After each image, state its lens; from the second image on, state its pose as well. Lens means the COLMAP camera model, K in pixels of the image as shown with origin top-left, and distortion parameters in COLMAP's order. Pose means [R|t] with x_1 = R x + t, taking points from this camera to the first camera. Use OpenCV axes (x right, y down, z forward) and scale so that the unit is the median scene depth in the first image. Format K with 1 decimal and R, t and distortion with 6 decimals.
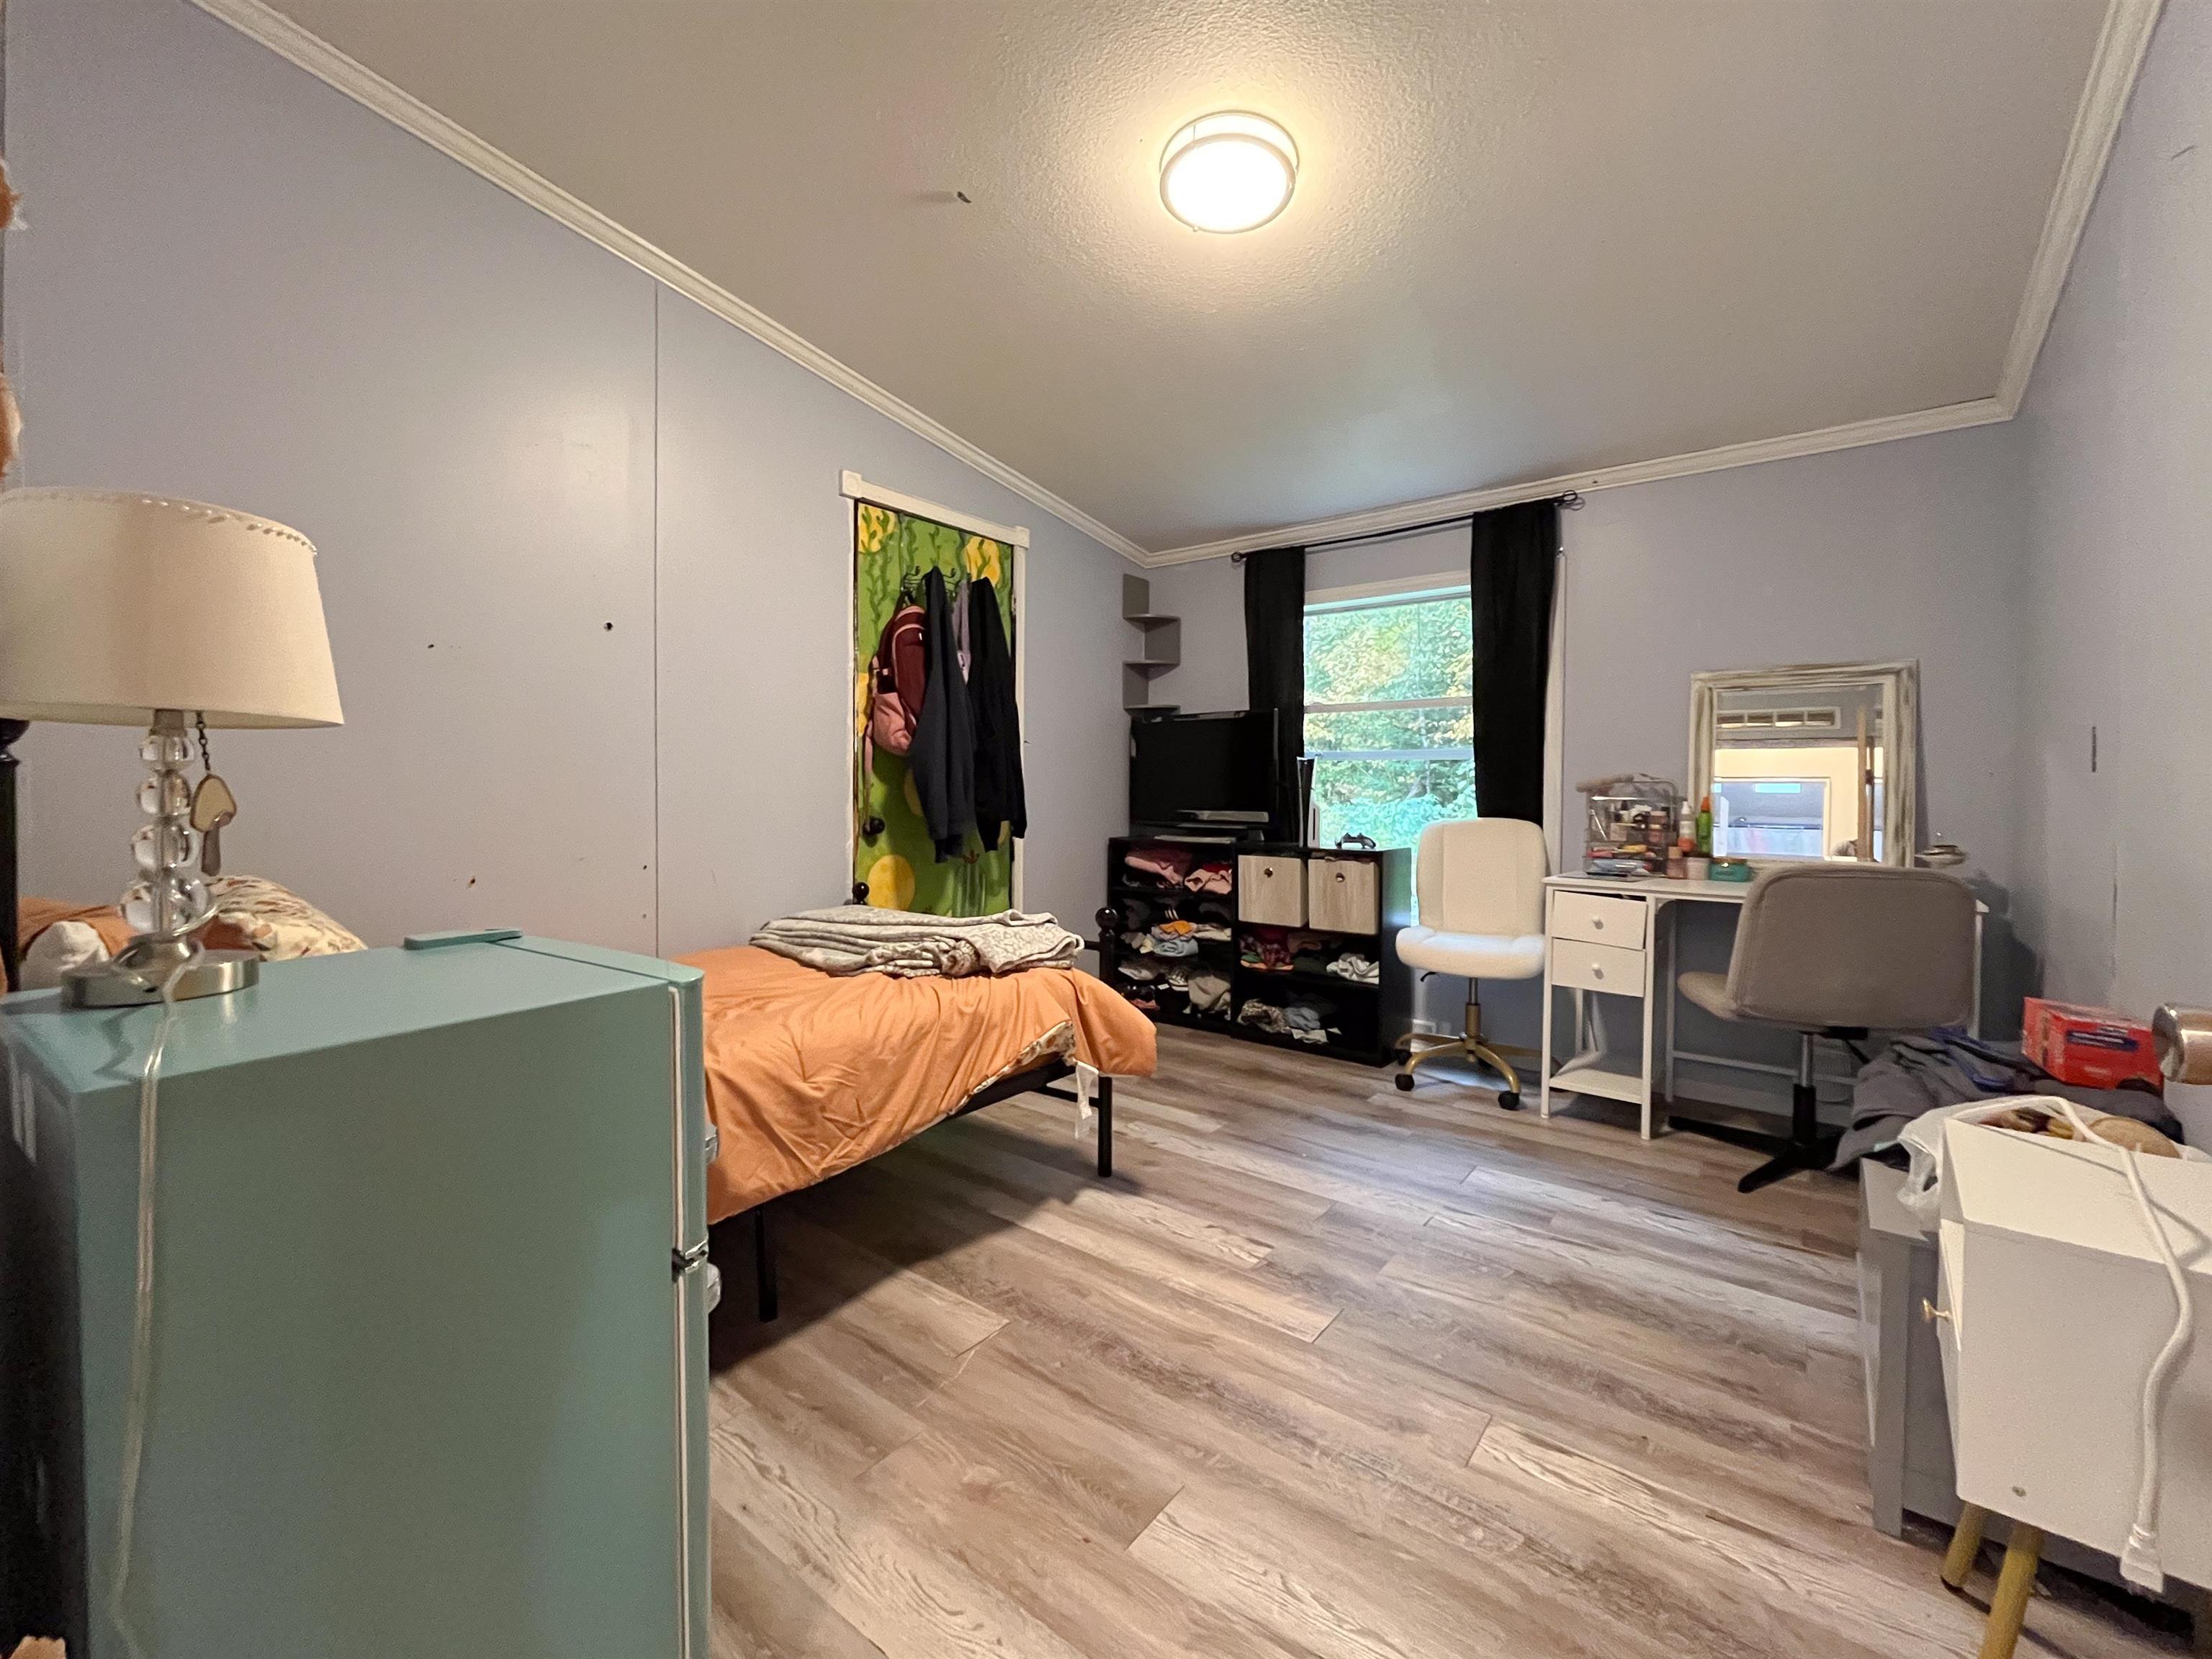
lens RADIAL K [[929.4, 0, 1097.2], [0, 929.4, 800.1], [0, 0, 1]] dist [-0.002300, -0.000300]
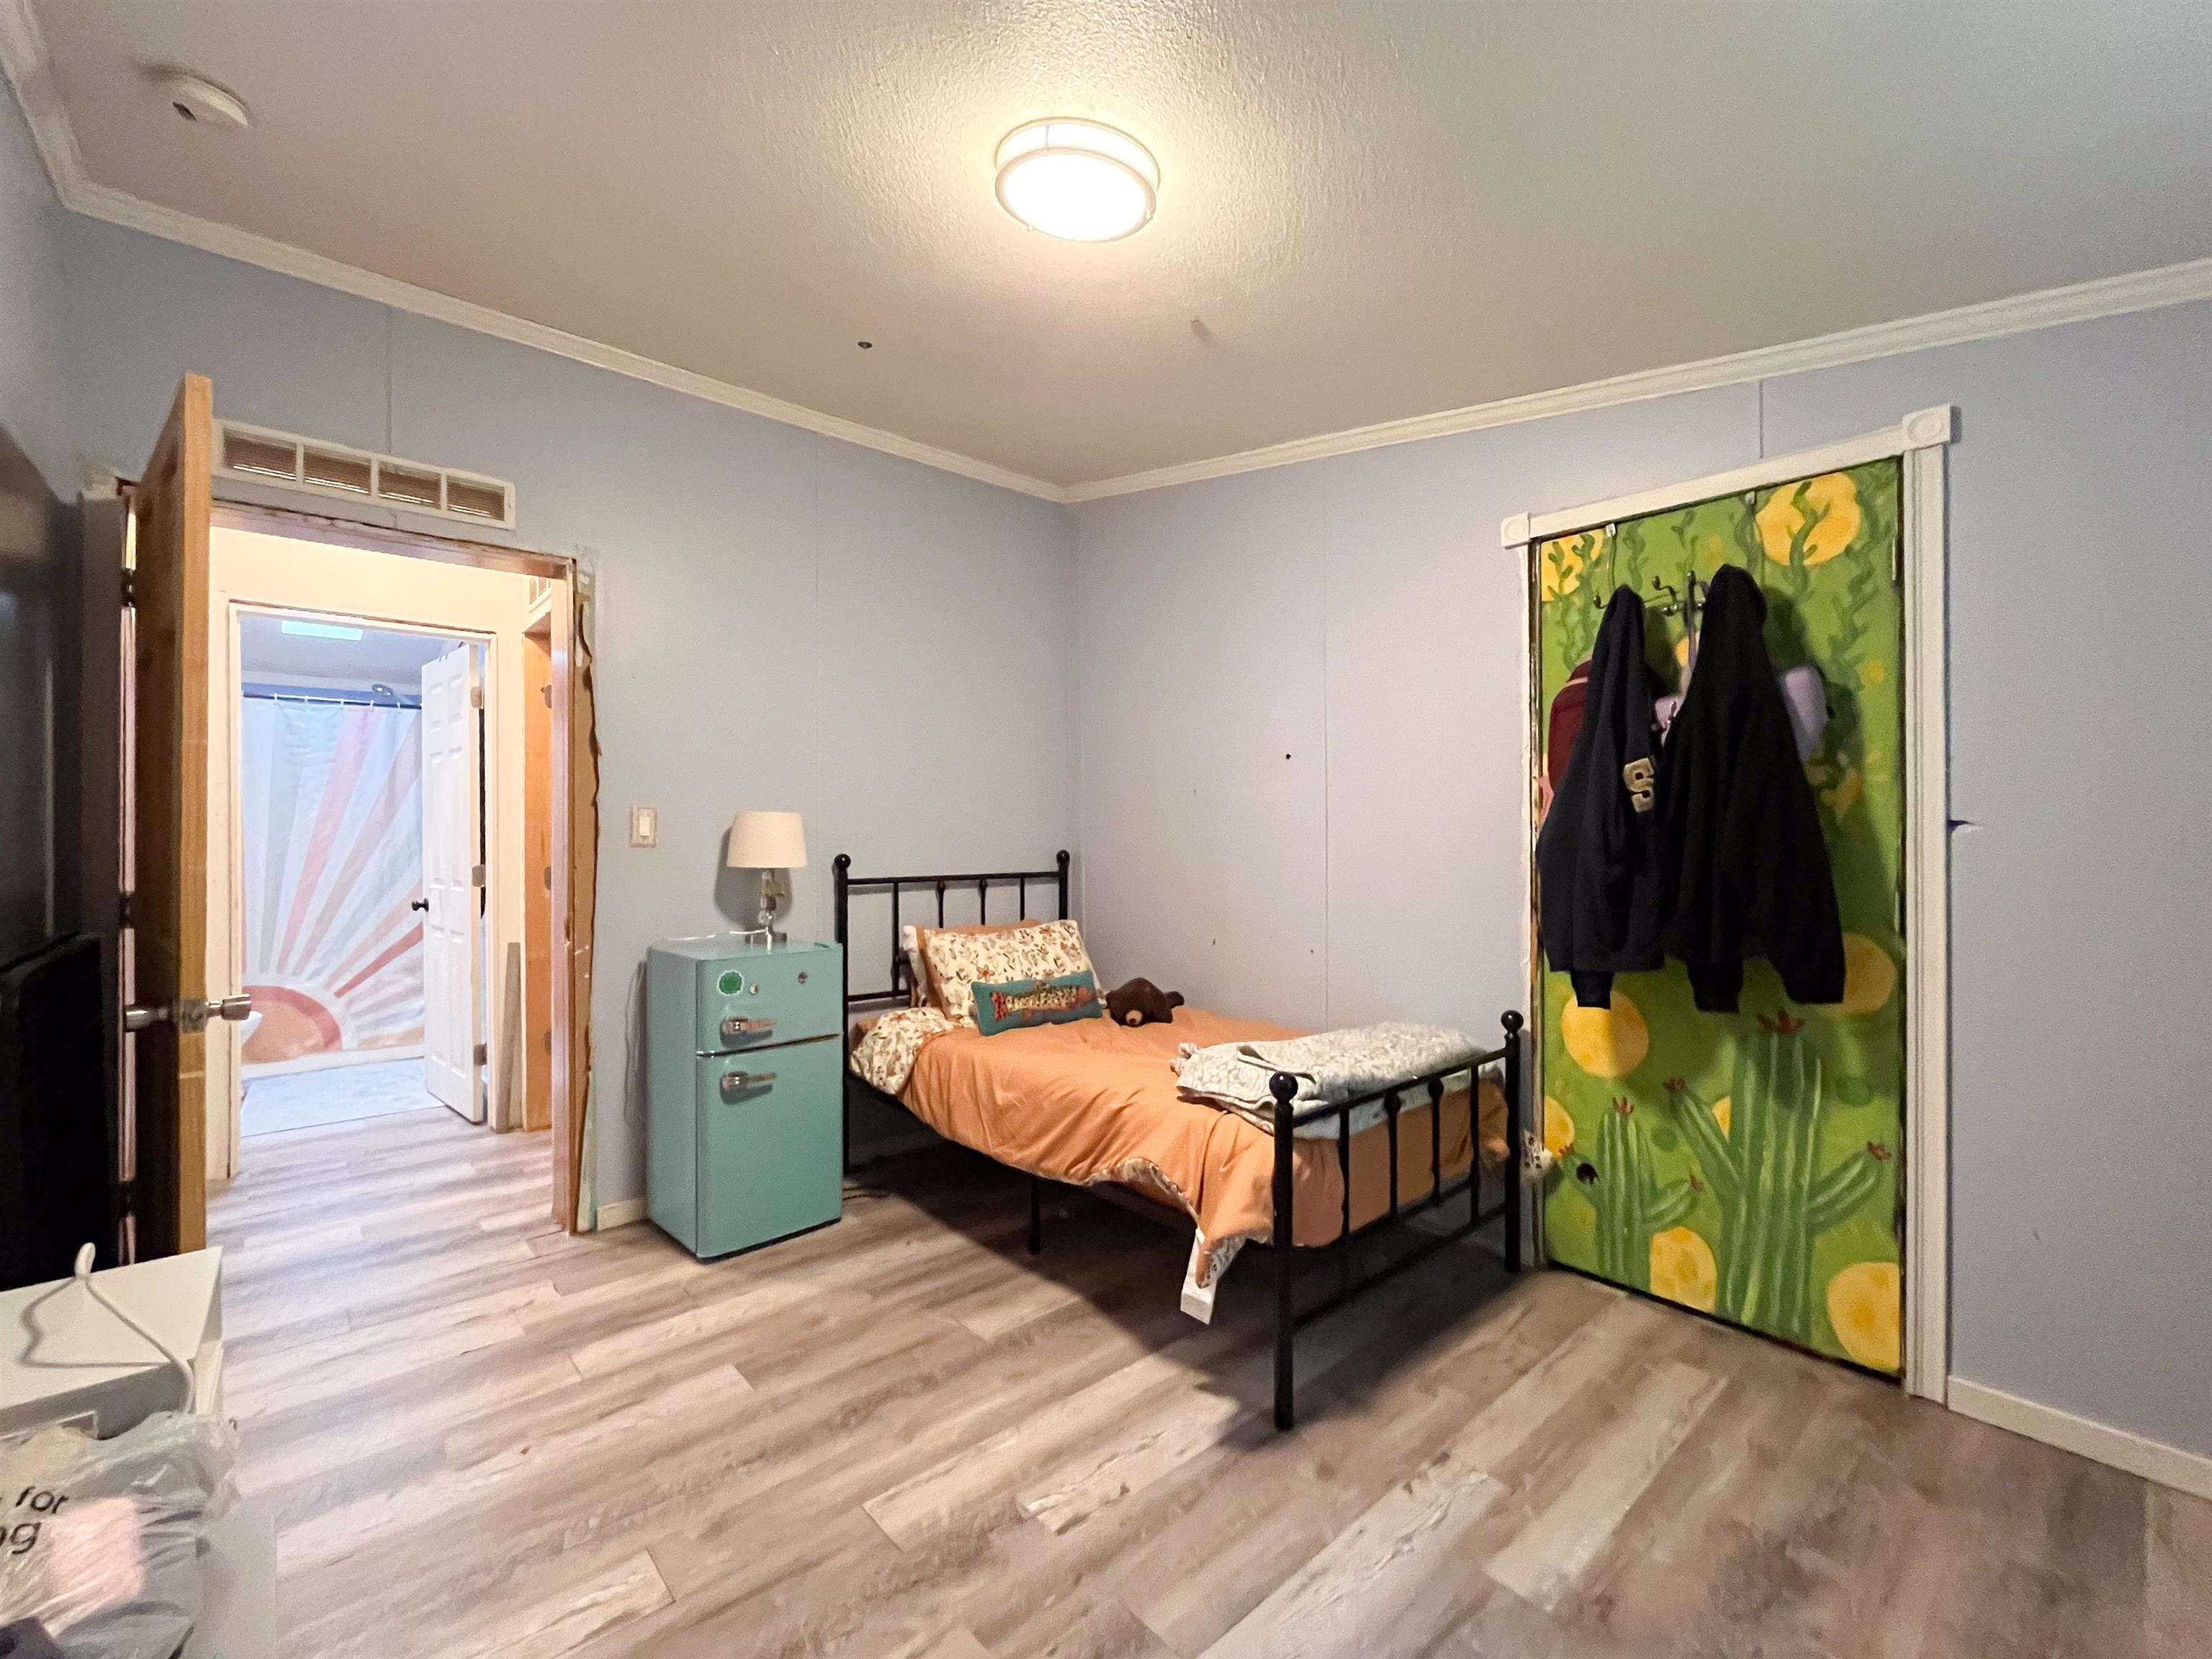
lens RADIAL K [[948.4, 0, 1077.1], [0, 948.4, 828.2], [0, 0, 1]] dist [-0.002854, 0.000017]
pose [[-0.196285, -0.006990, -0.980522, 0.976534], [-0.015539, 0.999871, -0.004018, -0.096027], [0.980424, 0.014447, -0.196369, 1.189889]]
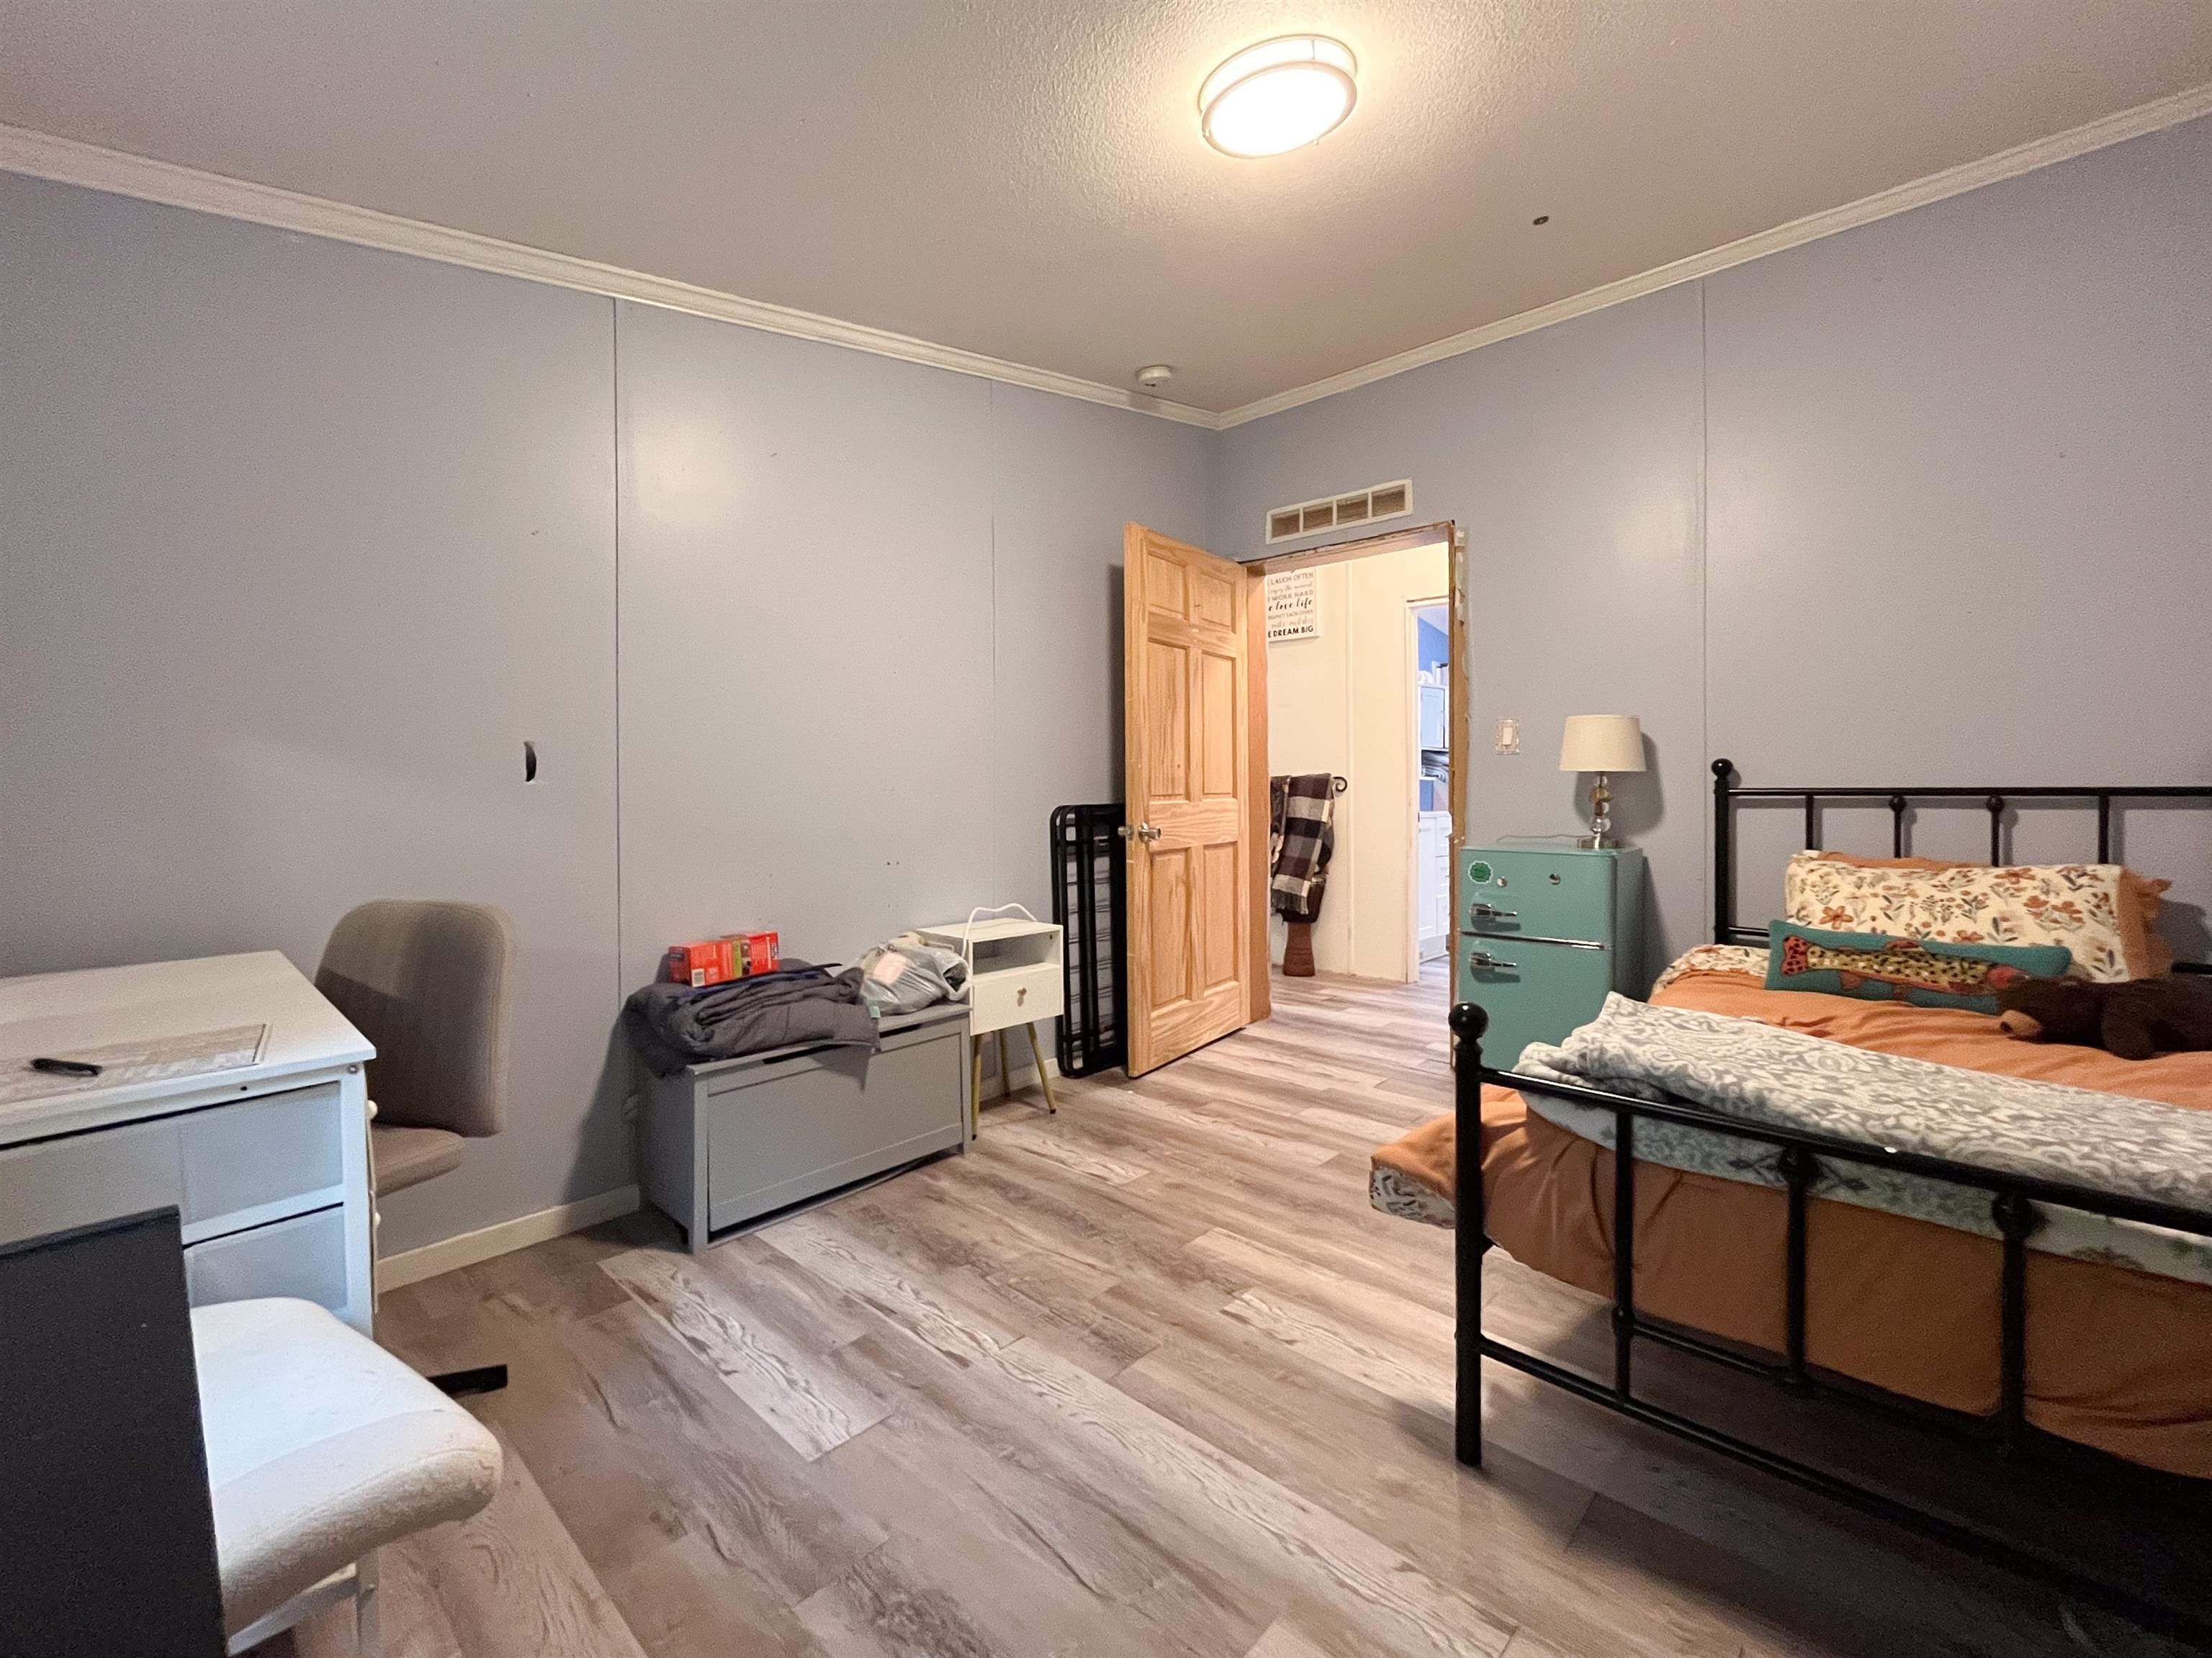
lens RADIAL K [[943.6, 0, 1107.8], [0, 943.6, 793.1], [0, 0, 1]] dist [-0.001465, -0.000231]
pose [[-0.995131, 0.002235, 0.098537, 0.212620], [0.004686, 0.999685, 0.024644, -0.039516], [-0.098451, 0.024986, -0.994828, 1.950480]]
